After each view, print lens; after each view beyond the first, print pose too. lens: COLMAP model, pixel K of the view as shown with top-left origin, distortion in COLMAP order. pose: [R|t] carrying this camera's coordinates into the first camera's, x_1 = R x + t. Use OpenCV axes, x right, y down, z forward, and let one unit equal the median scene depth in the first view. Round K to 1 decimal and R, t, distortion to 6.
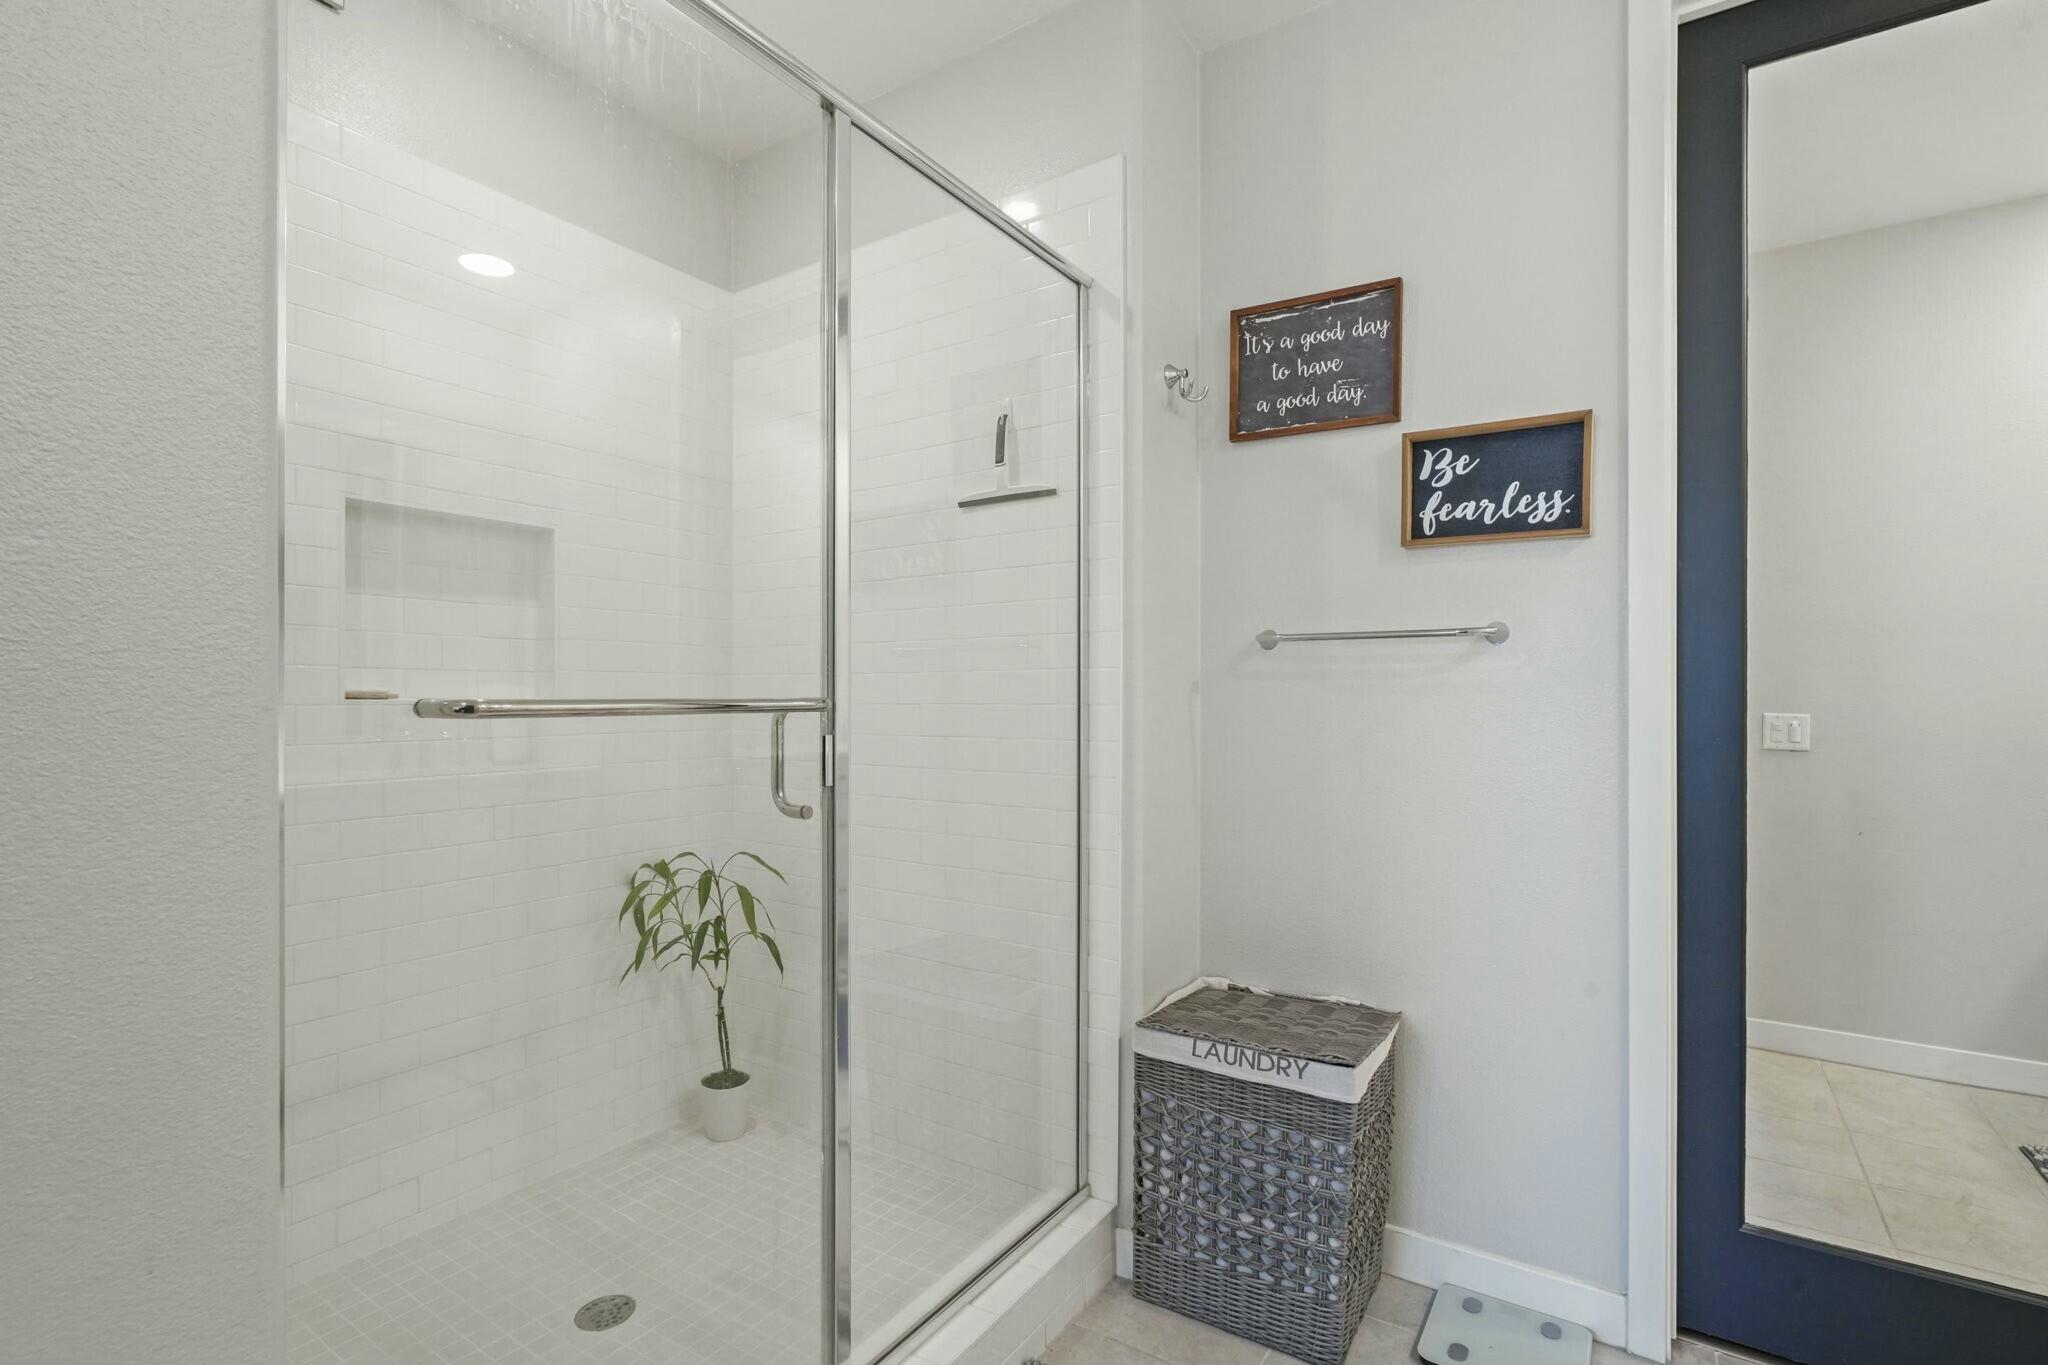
lens RADIAL K [[933.2, 0, 1016.6], [0, 933.2, 691.5], [0, 0, 1]] dist [-0.045312, 0.011790]
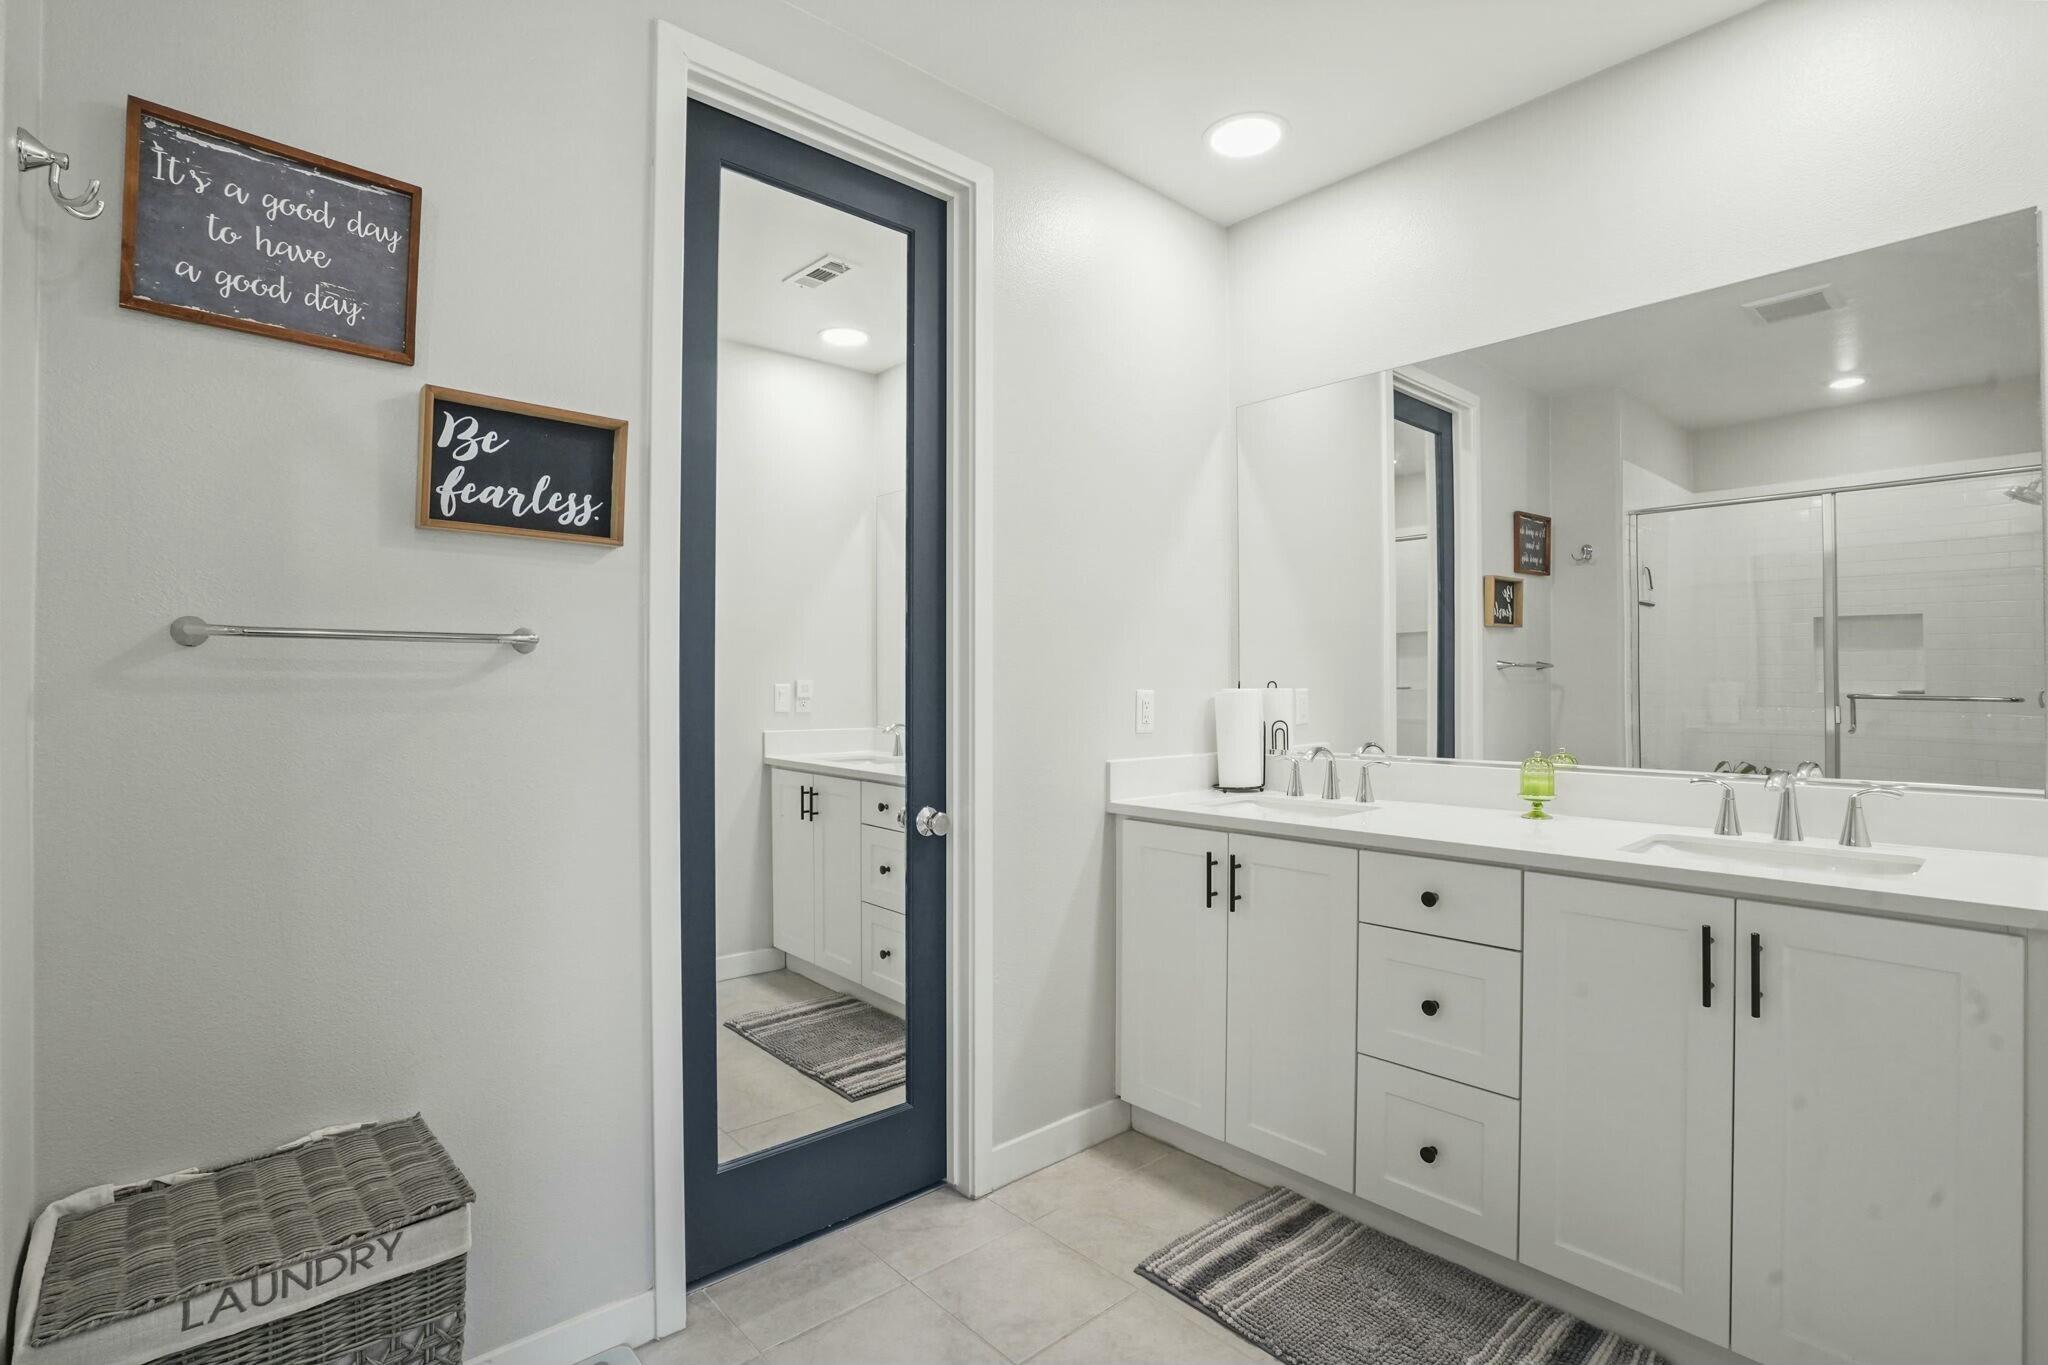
lens RADIAL K [[933.2, 0, 1011.9], [0, 933.2, 678.5], [0, 0, 1]] dist [-0.045312, 0.011790]
pose [[0.267667, 0.008010, 0.963478, -0.204083], [-0.000814, 0.999967, -0.008087, -0.019544], [-0.963511, 0.001381, 0.267665, 0.302219]]
